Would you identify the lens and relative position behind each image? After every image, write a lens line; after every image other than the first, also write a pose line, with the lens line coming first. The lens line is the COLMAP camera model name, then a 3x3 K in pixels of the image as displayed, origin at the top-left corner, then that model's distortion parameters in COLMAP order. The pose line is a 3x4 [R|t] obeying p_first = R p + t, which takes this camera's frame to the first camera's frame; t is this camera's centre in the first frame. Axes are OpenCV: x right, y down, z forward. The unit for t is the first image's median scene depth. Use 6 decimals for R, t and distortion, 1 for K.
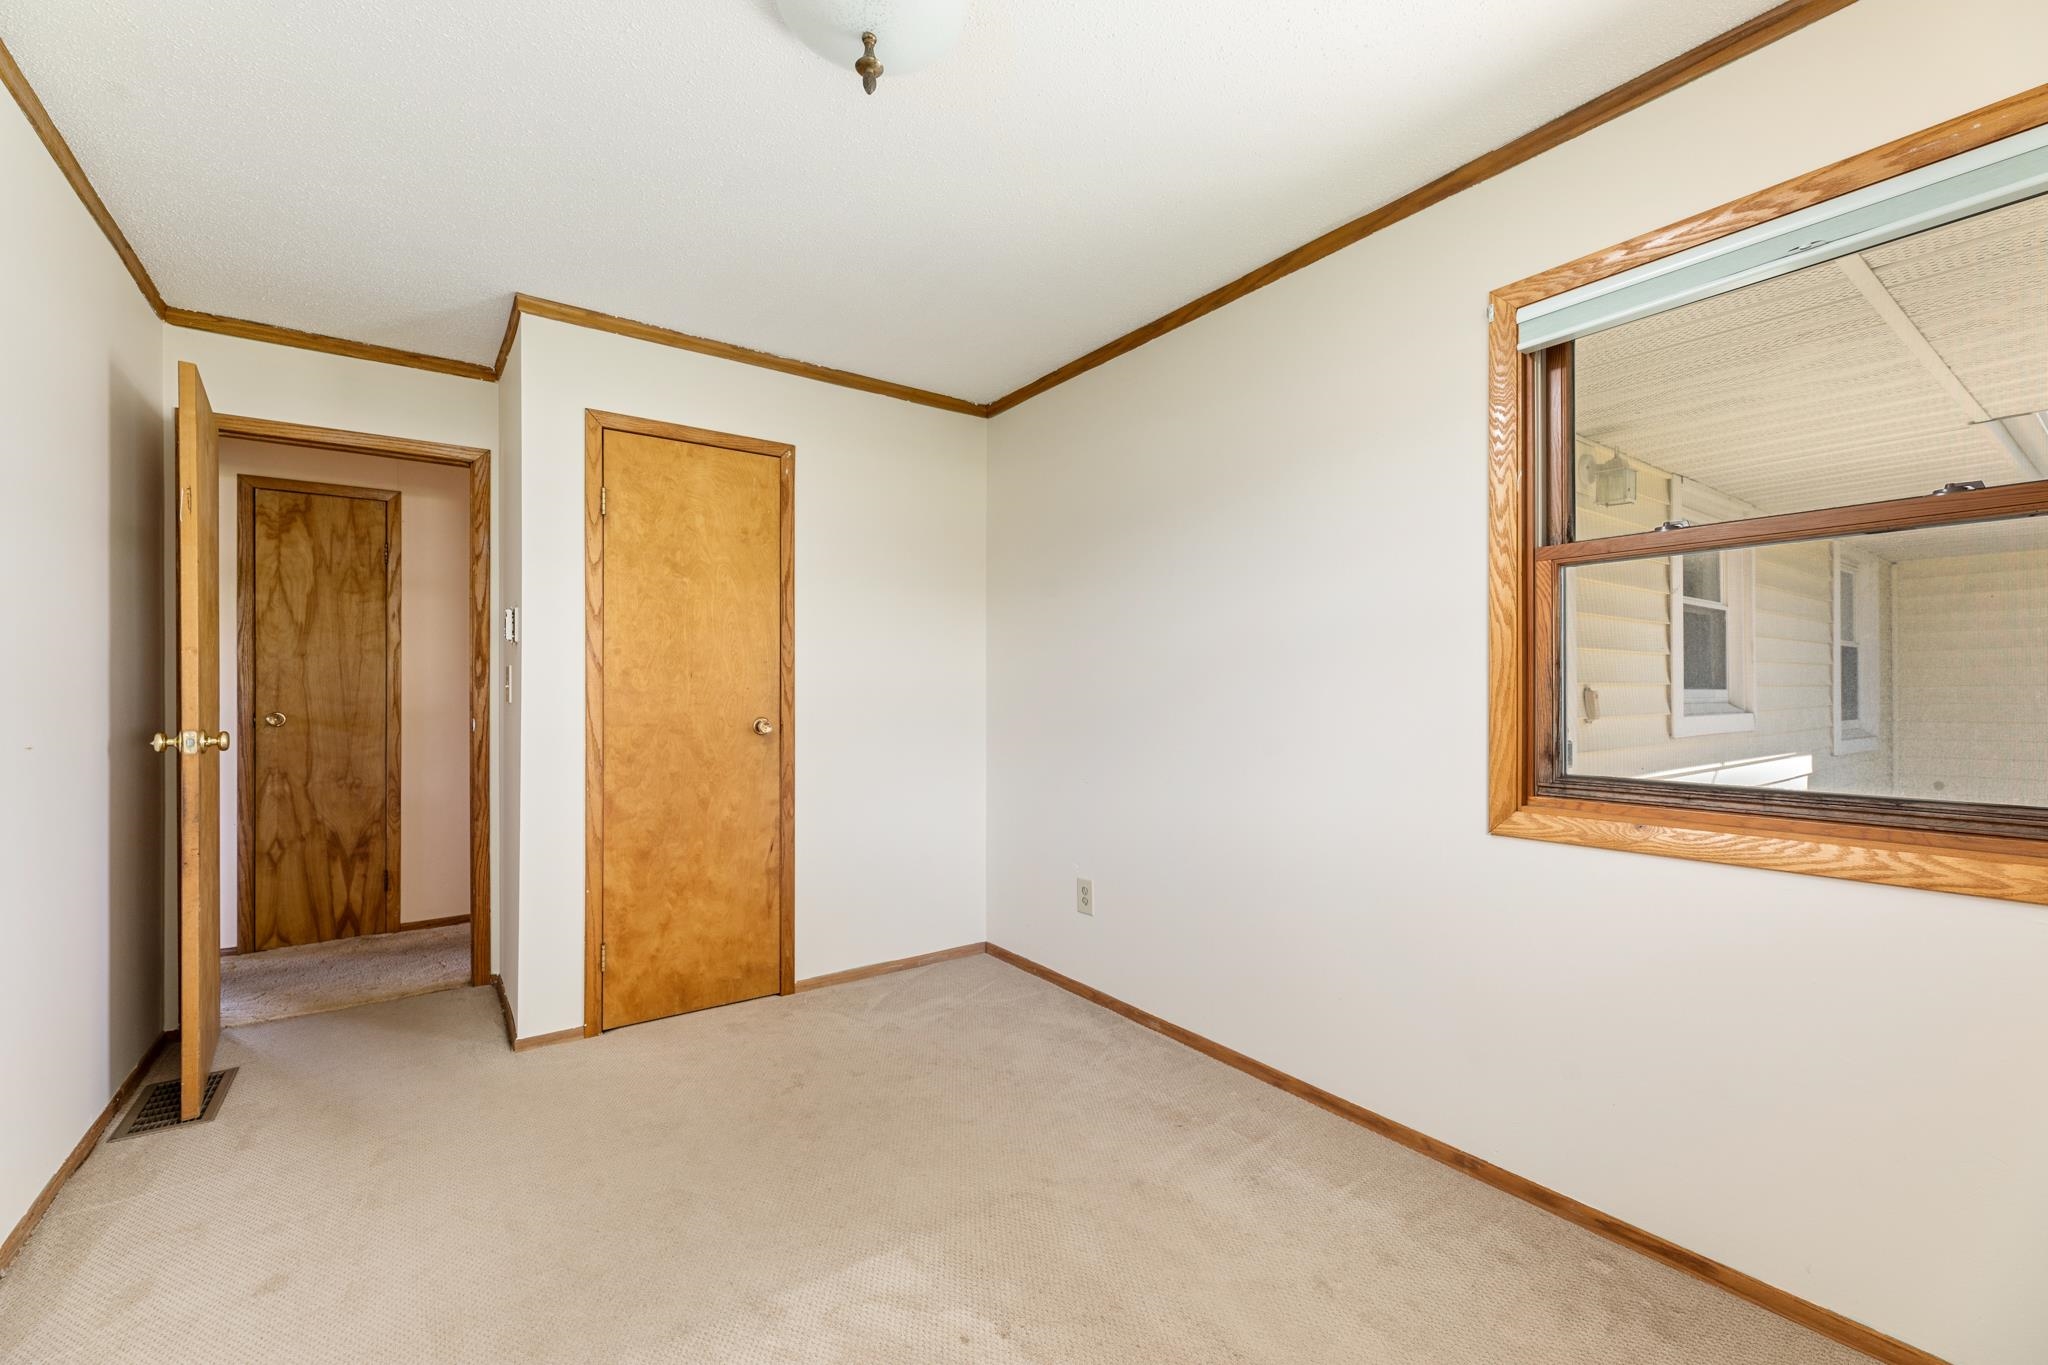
lens RADIAL K [[839.2, 0, 1020.4], [0, 839.2, 689.7], [0, 0, 1]] dist [0.001911, 0.000557]
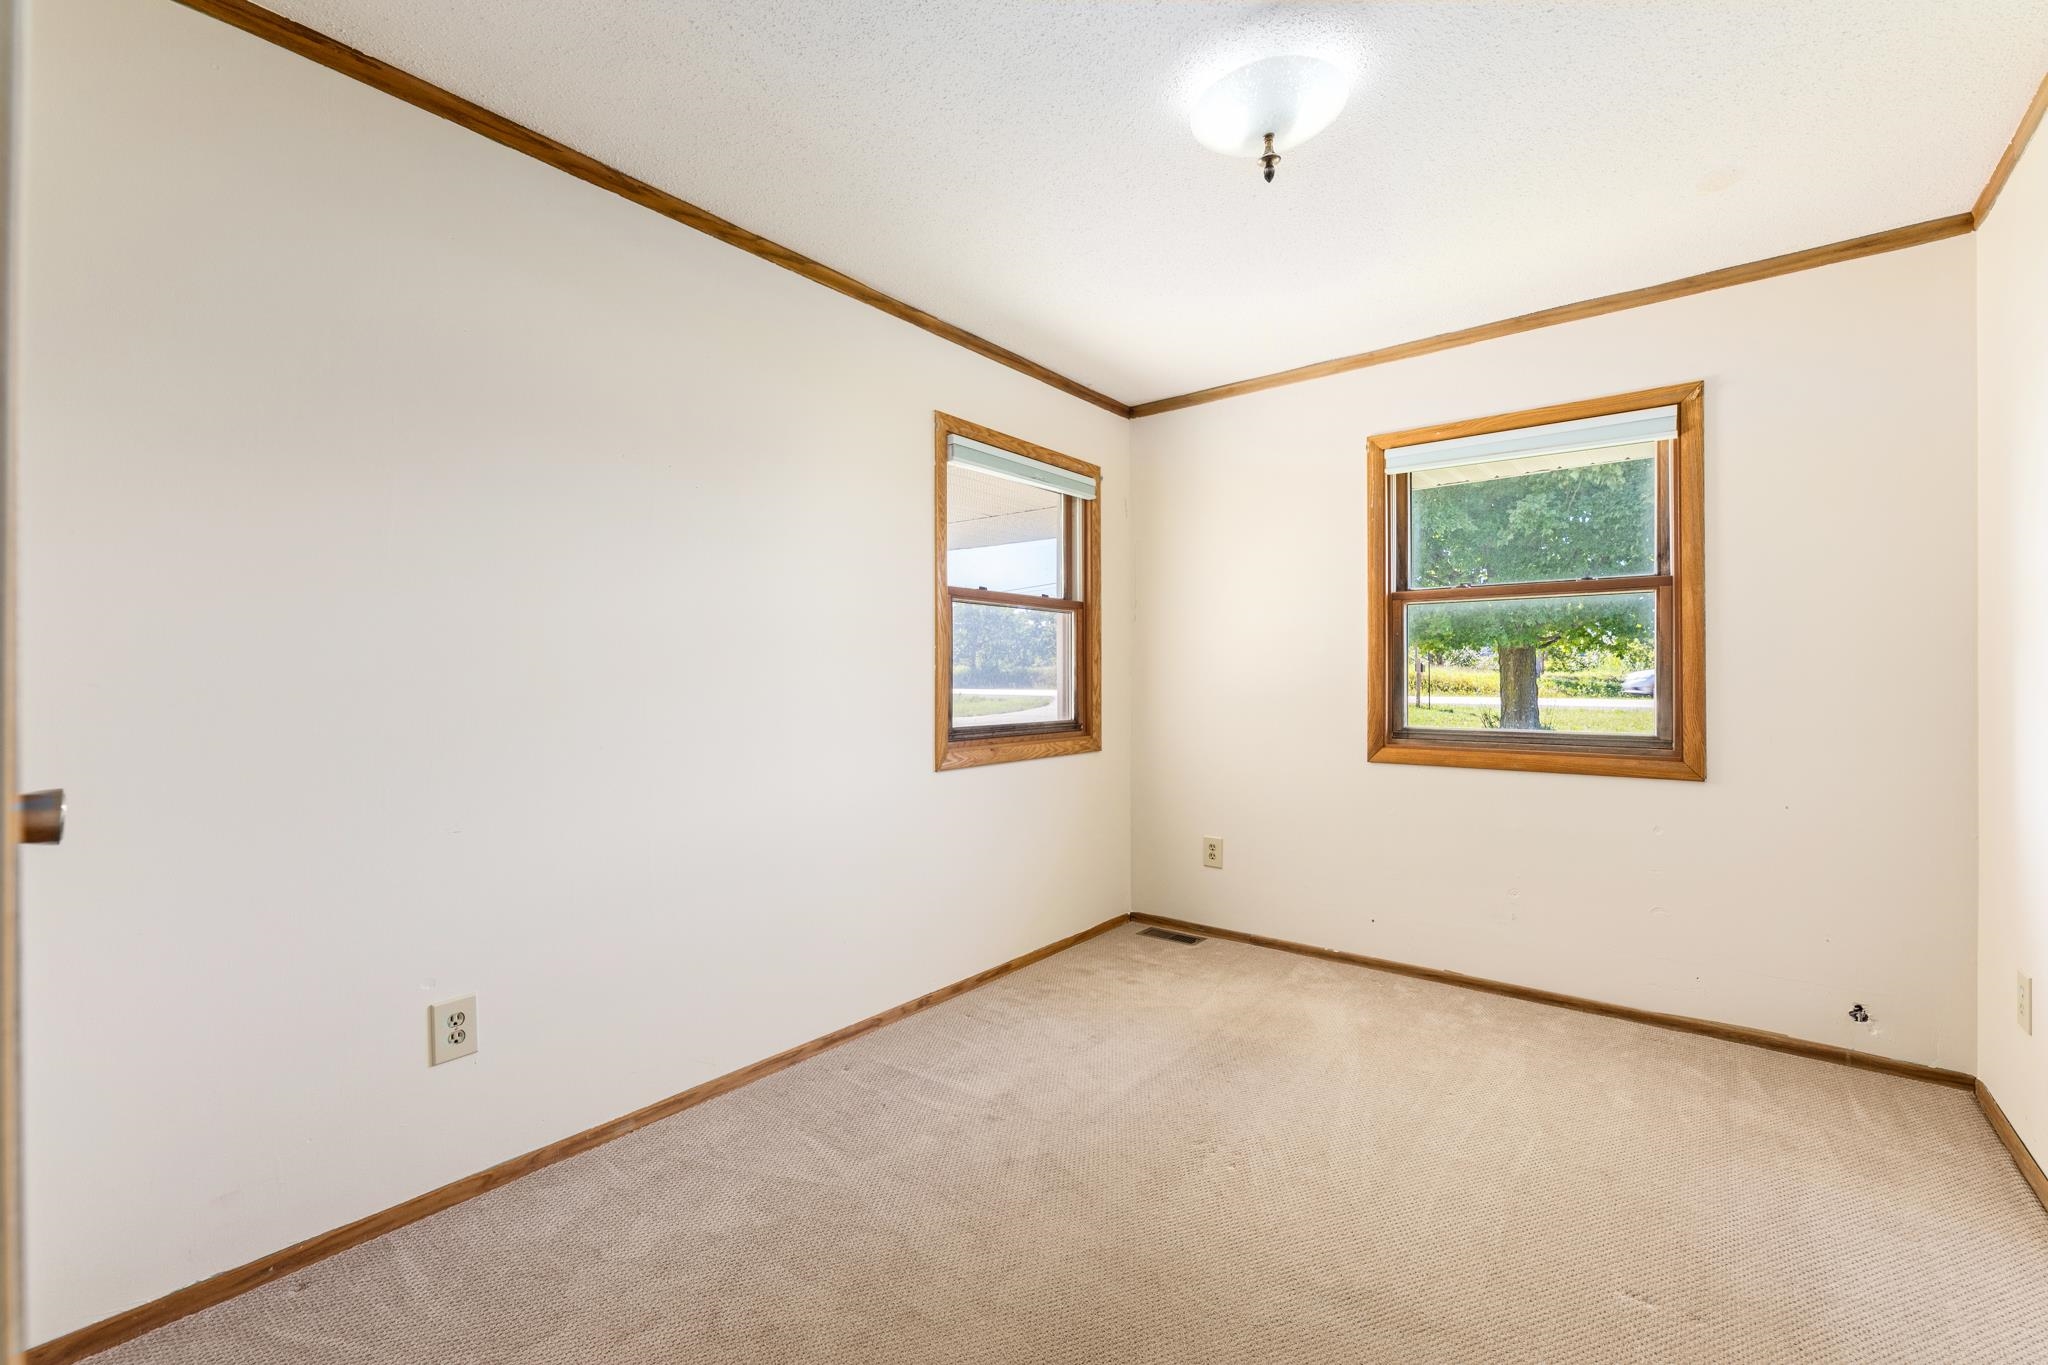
lens RADIAL K [[857.6, 0, 1022.2], [0, 857.6, 681.6], [0, 0, 1]] dist [0.001276, 0.000032]
pose [[-0.262314, -0.001406, 0.964982, -0.979087], [0.000848, 0.999998, 0.001688, 0.008544], [-0.964982, 0.001261, -0.262312, 1.276449]]
